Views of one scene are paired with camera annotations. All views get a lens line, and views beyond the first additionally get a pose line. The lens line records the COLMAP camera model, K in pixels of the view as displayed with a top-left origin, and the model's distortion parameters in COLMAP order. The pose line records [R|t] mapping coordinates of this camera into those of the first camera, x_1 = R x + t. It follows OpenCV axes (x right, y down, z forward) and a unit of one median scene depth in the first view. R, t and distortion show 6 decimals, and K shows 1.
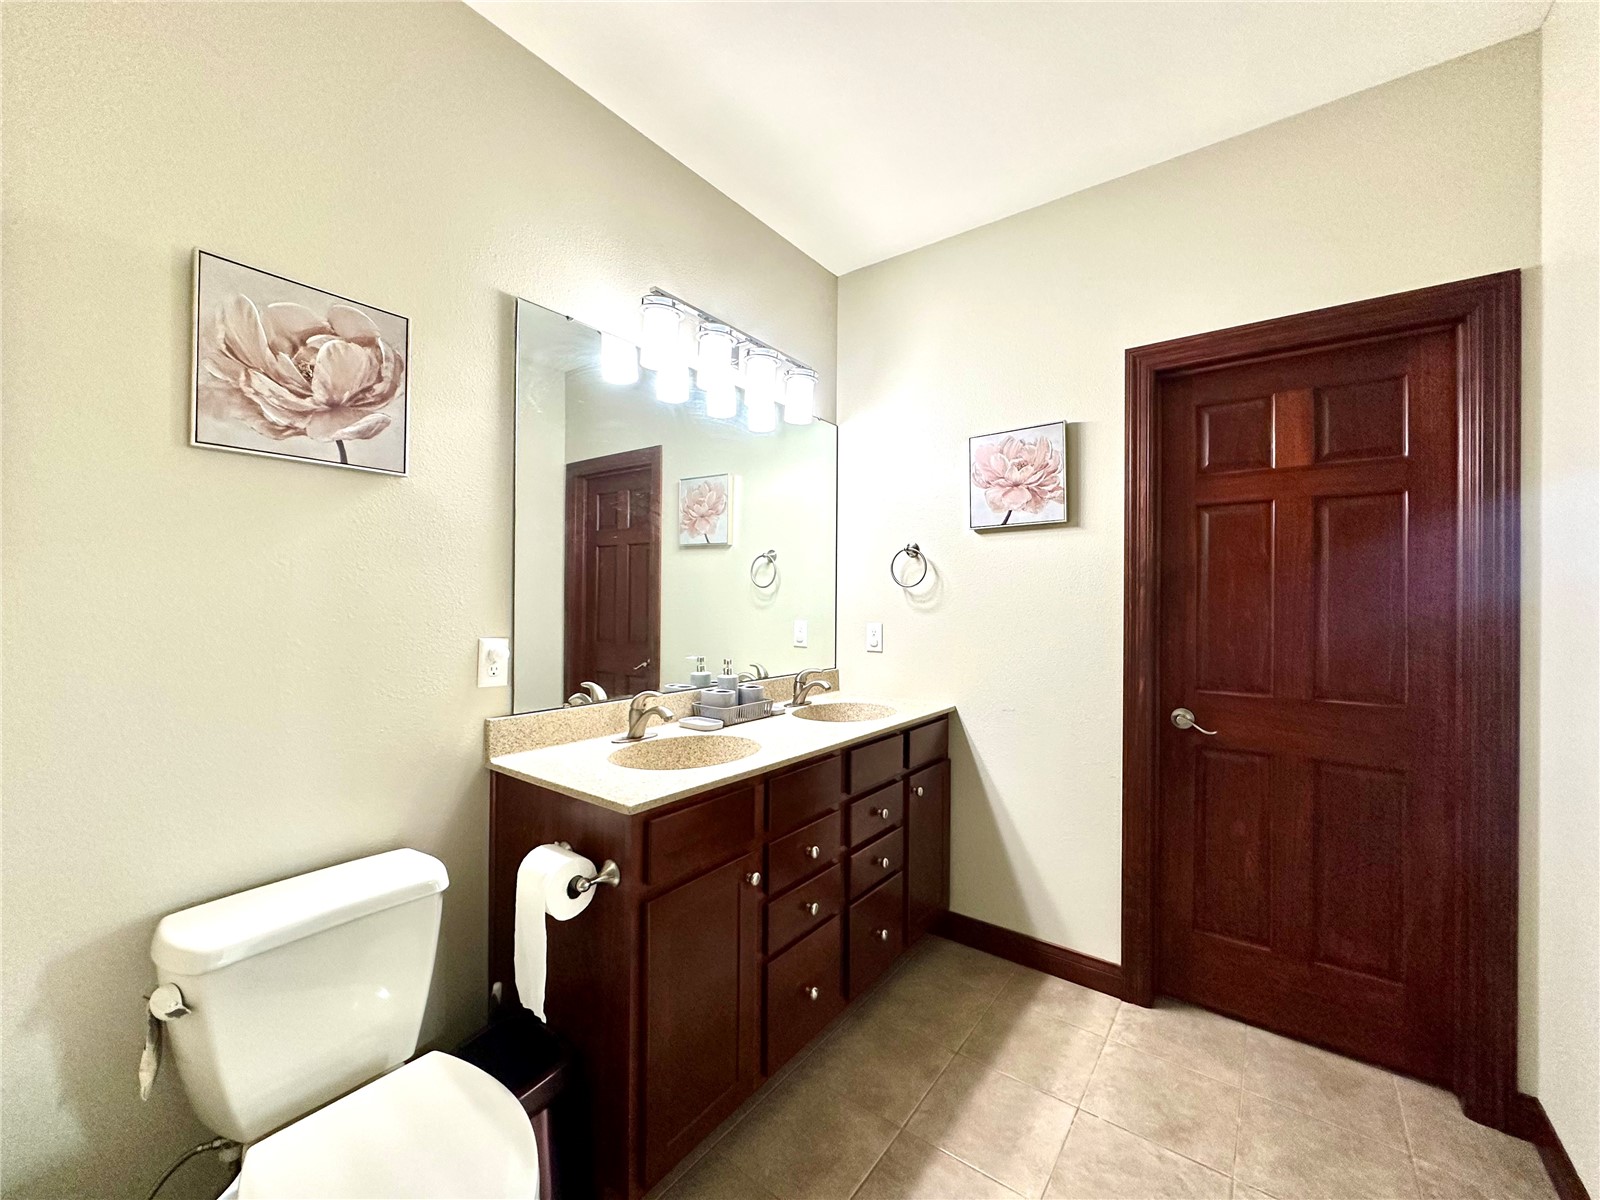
lens RADIAL K [[640.7, 0, 799.4], [0, 640.7, 593.8], [0, 0, 1]] dist [0.000134, -0.000443]
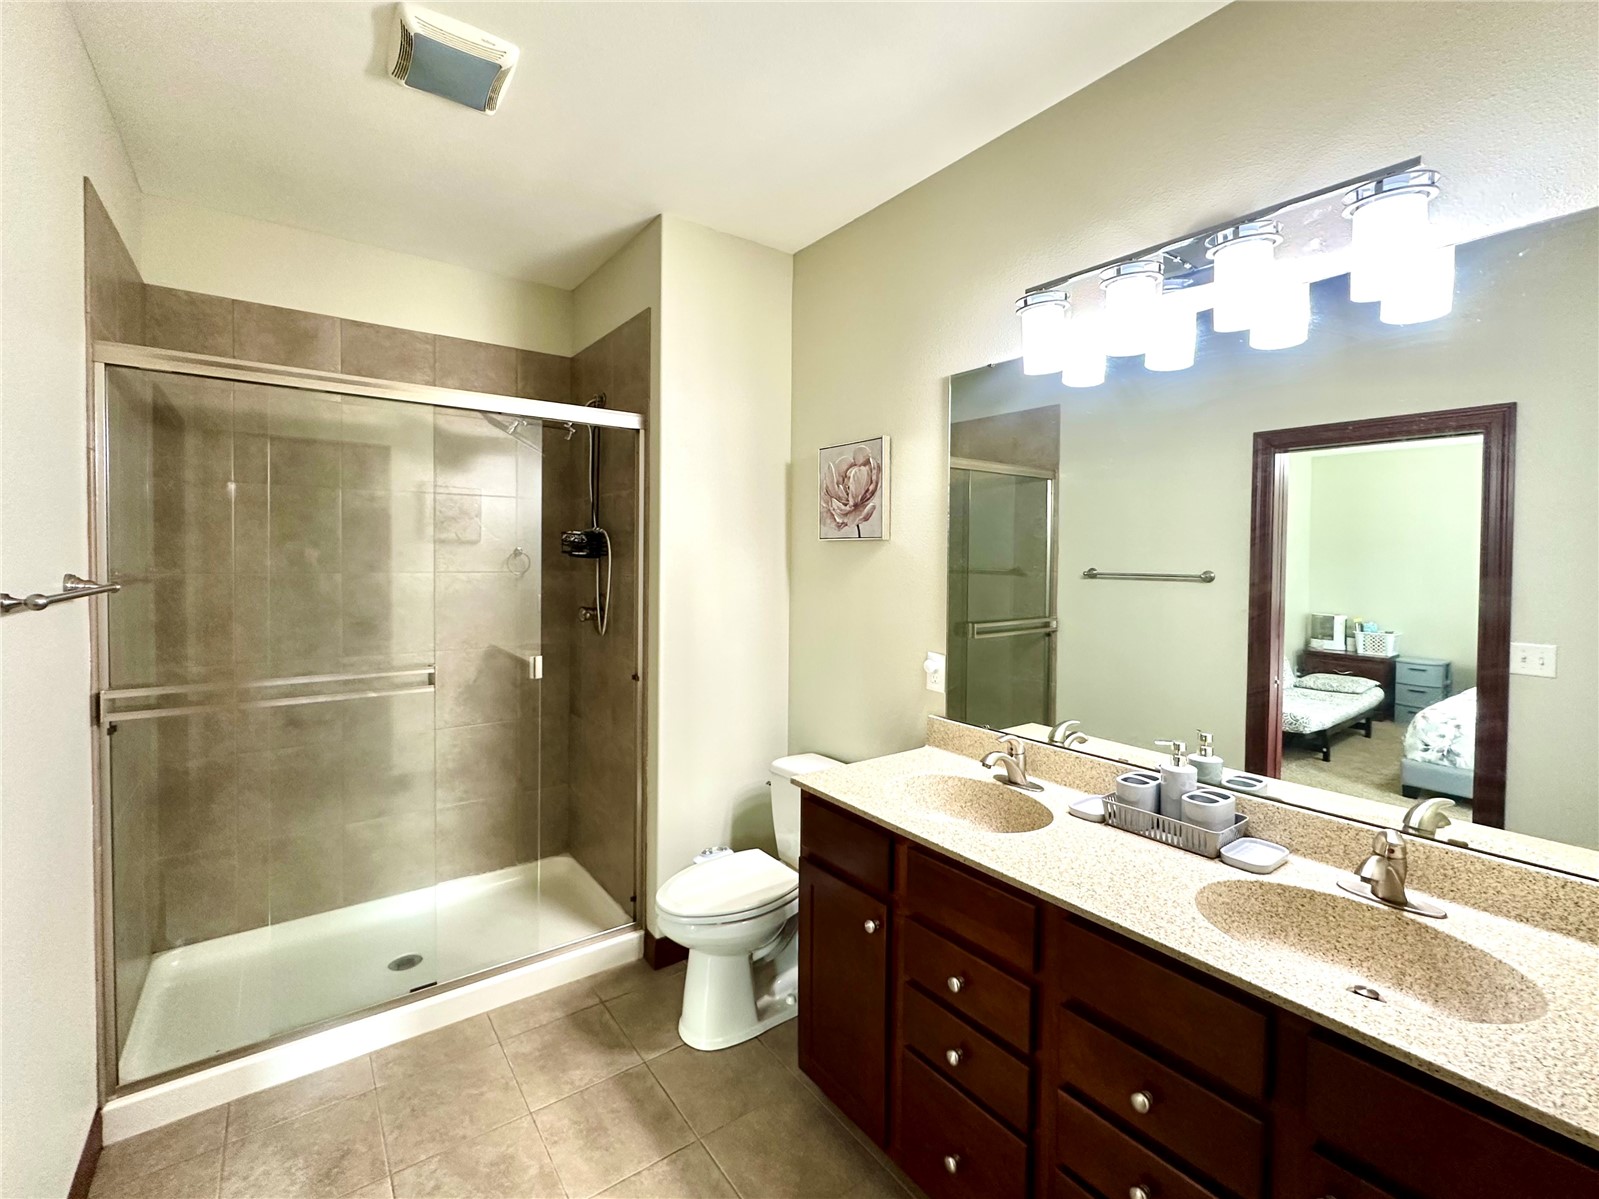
lens RADIAL K [[640.3, 0, 798.9], [0, 640.3, 593.3], [0, 0, 1]] dist [0.000134, -0.000443]
pose [[-0.234697, 0.014067, -0.971967, 1.022194], [-0.021880, 0.999566, 0.019750, -0.086345], [0.971822, 0.025901, -0.234287, 1.277044]]
